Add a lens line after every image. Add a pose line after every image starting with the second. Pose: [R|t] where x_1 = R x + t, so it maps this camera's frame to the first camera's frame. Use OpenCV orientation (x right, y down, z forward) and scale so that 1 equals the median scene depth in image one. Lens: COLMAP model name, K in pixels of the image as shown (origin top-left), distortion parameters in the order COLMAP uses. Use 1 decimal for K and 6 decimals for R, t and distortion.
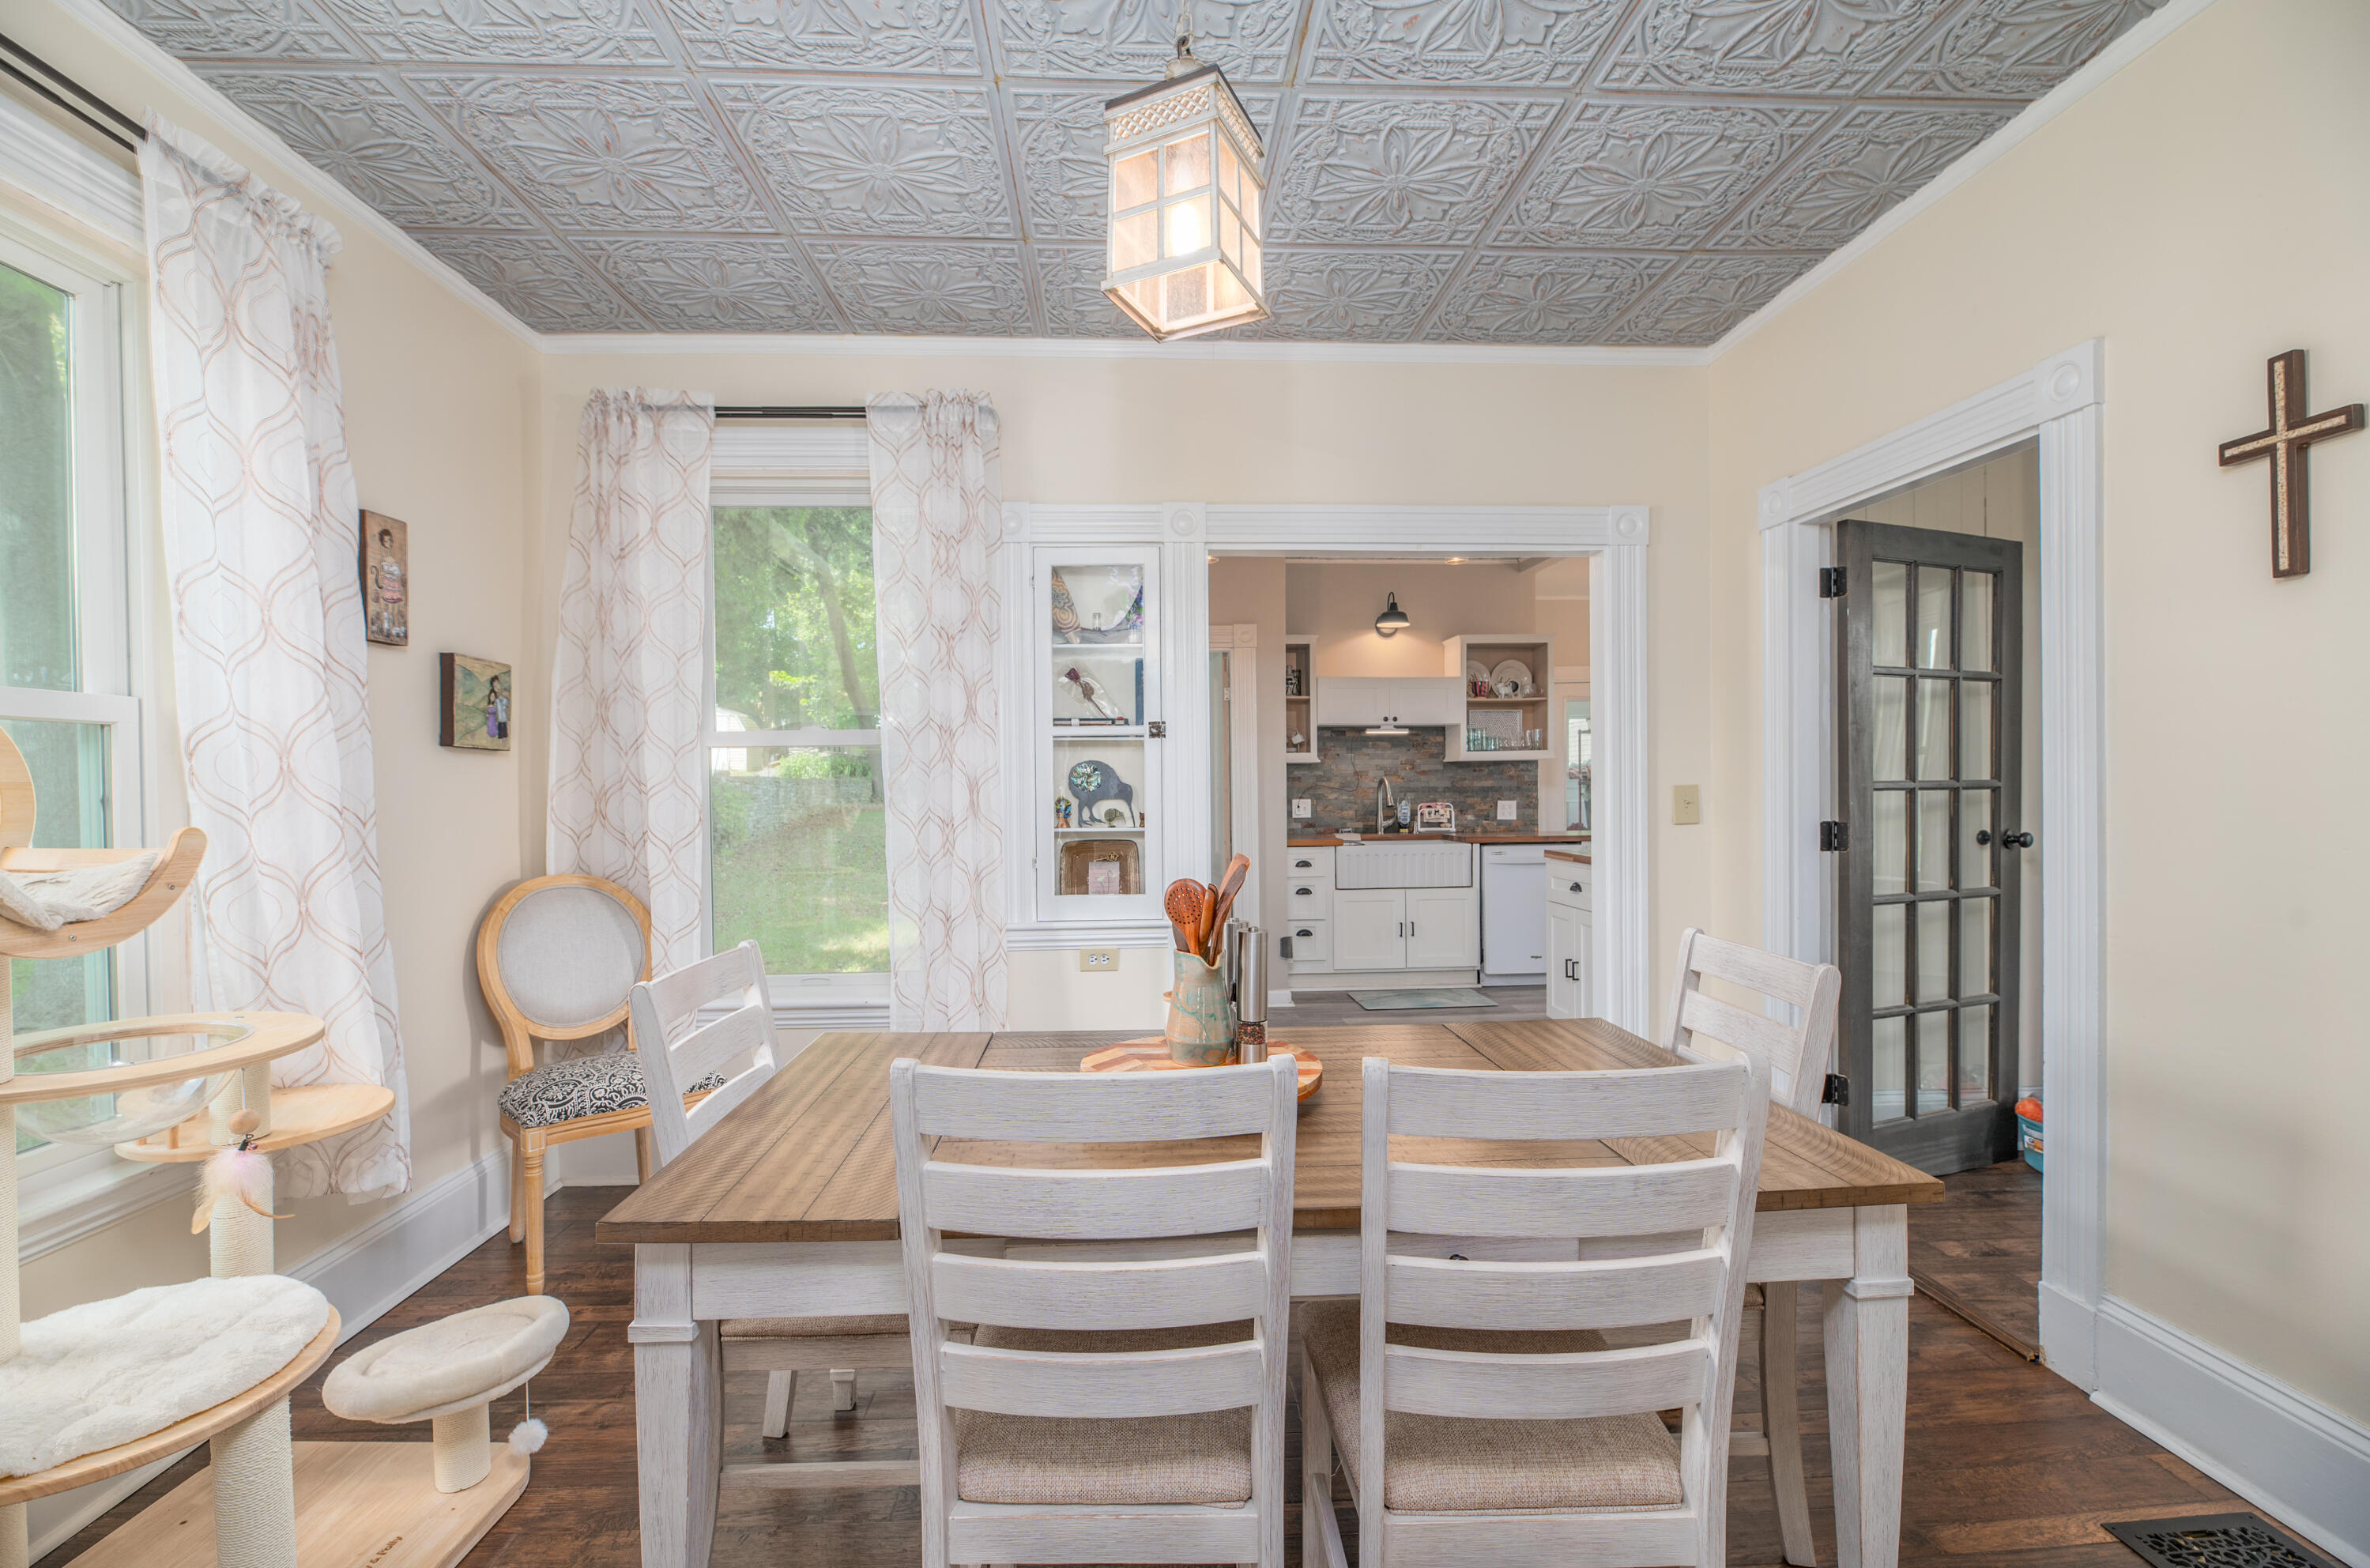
lens RADIAL K [[982.1, 0, 1173.2], [0, 982.1, 789.0], [0, 0, 1]] dist [-0.000744, -0.000149]
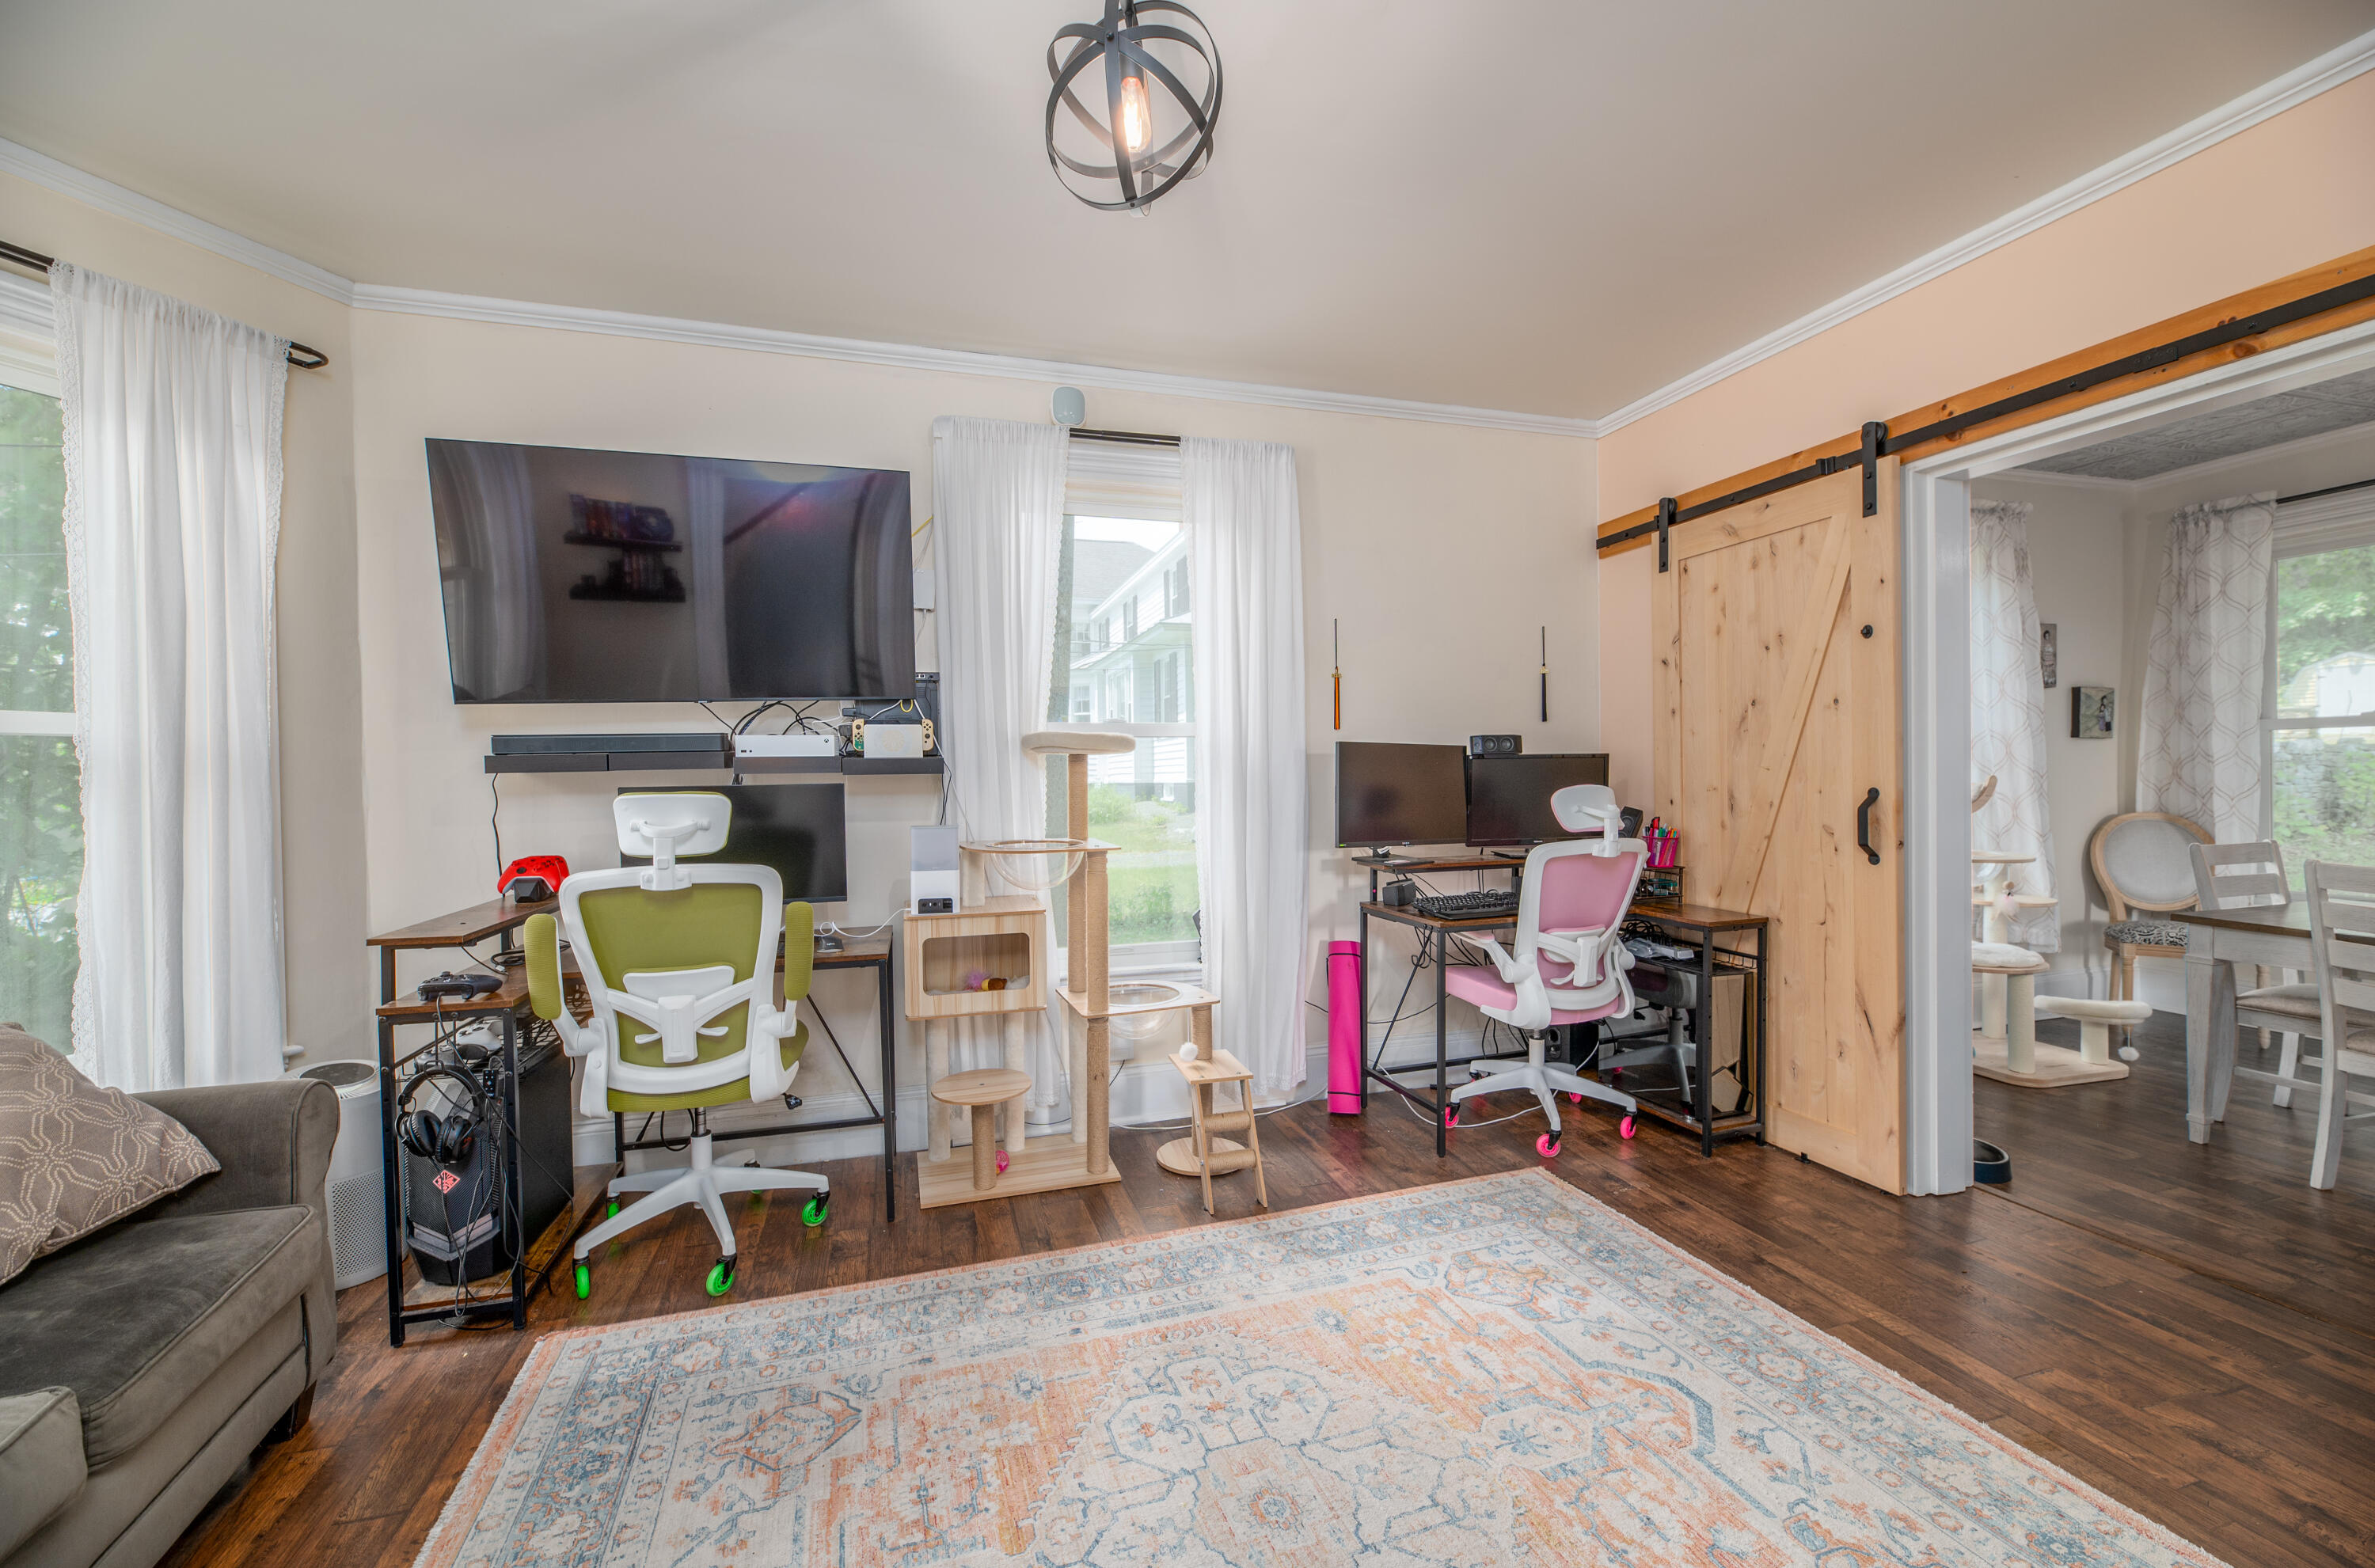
lens RADIAL K [[967.9, 0, 1190.7], [0, 967.9, 794.5], [0, 0, 1]] dist [-0.002432, -0.000576]
pose [[0.240912, 0.024237, -0.970244, 0.538254], [0.007343, 0.999614, 0.026794, 0.002158], [0.970519, -0.013579, 0.240641, -0.908476]]
